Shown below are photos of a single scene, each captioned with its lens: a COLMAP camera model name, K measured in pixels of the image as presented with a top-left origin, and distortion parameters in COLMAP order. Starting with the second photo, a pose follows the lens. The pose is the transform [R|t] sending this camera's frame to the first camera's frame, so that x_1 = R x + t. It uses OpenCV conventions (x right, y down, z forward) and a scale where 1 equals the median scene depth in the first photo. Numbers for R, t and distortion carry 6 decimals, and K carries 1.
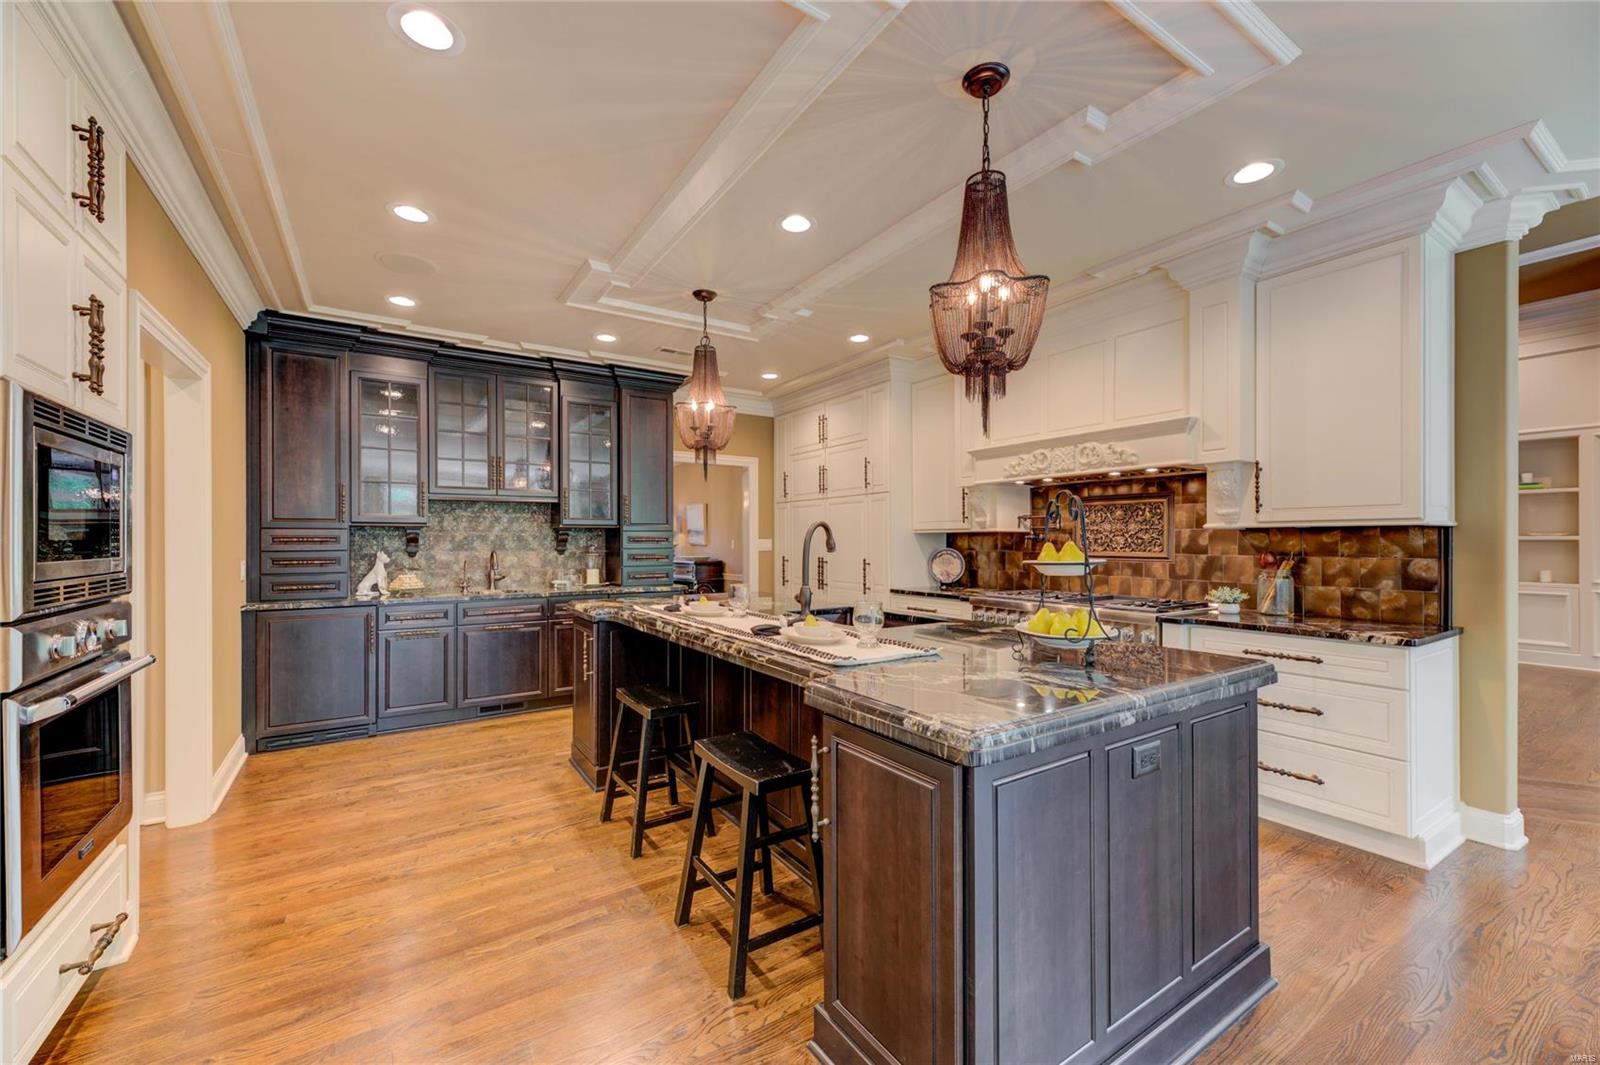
lens RADIAL K [[640.6, 0, 799.1], [0, 640.6, 540.2], [0, 0, 1]] dist [0.007263, -0.001268]
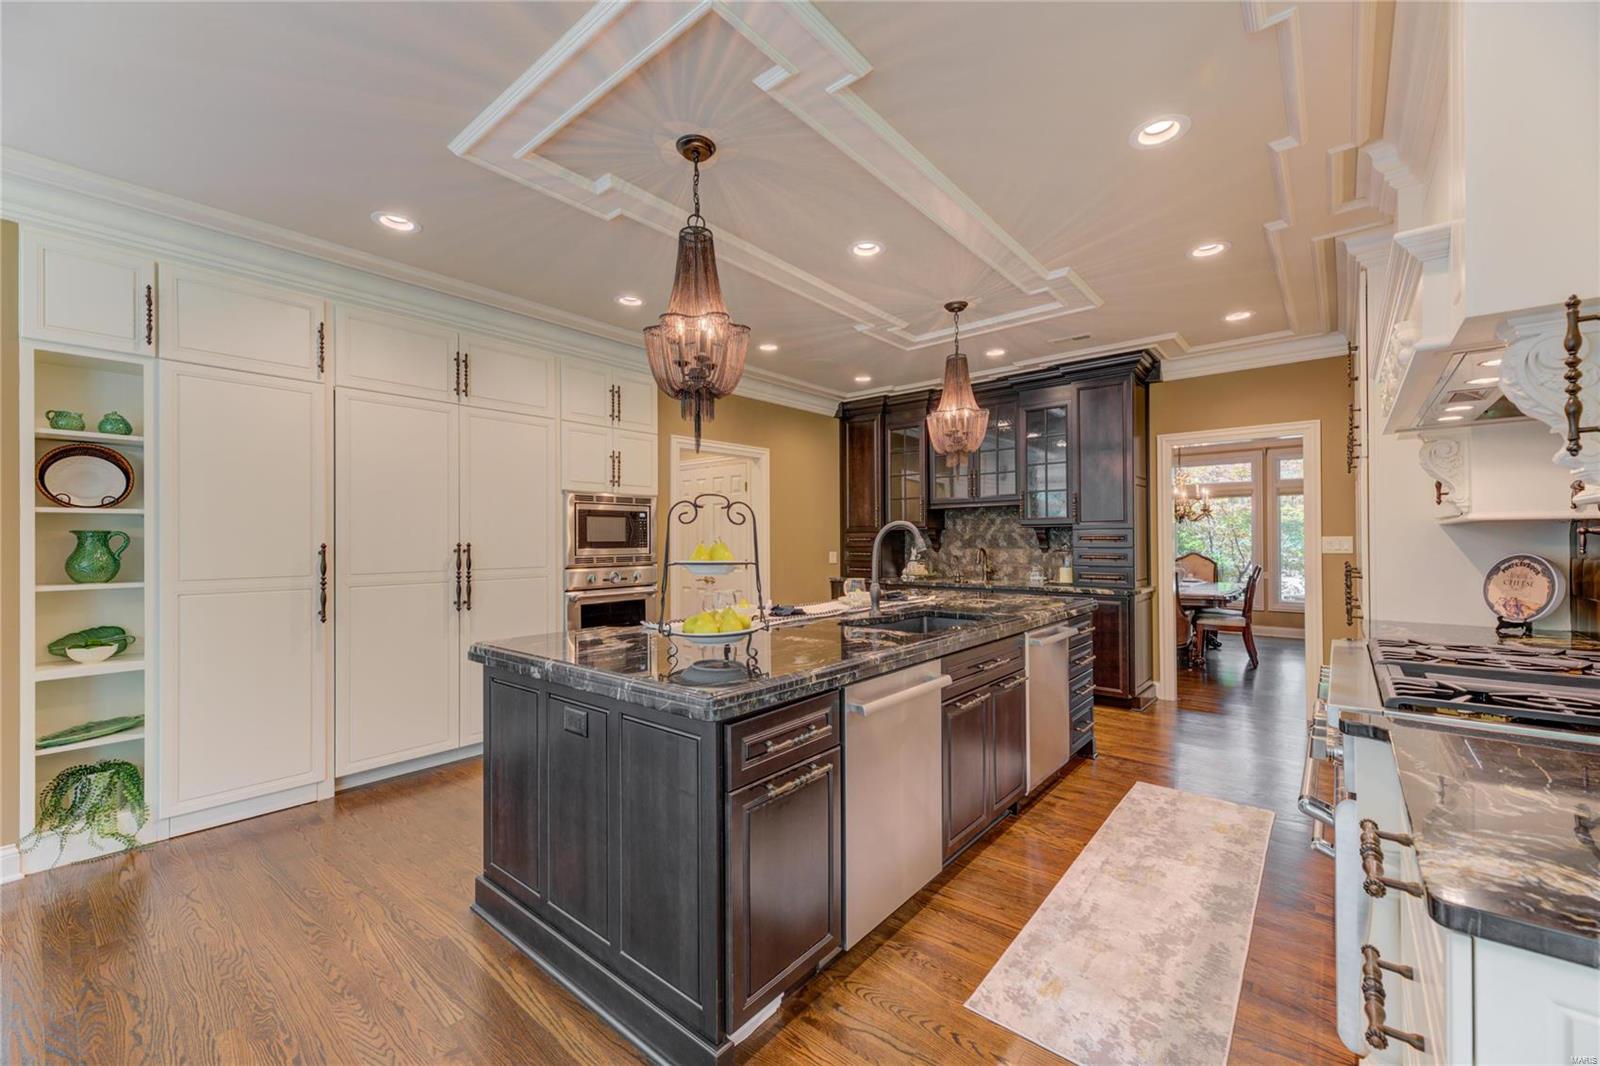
lens RADIAL K [[638.0, 0, 796.4], [0, 638.0, 536.5], [0, 0, 1]] dist [0.001692, -0.000385]
pose [[0.283044, -0.005825, -0.959089, 0.553524], [0.004686, 0.999978, -0.004691, -0.001347], [0.959095, -0.003166, 0.283065, 0.321466]]
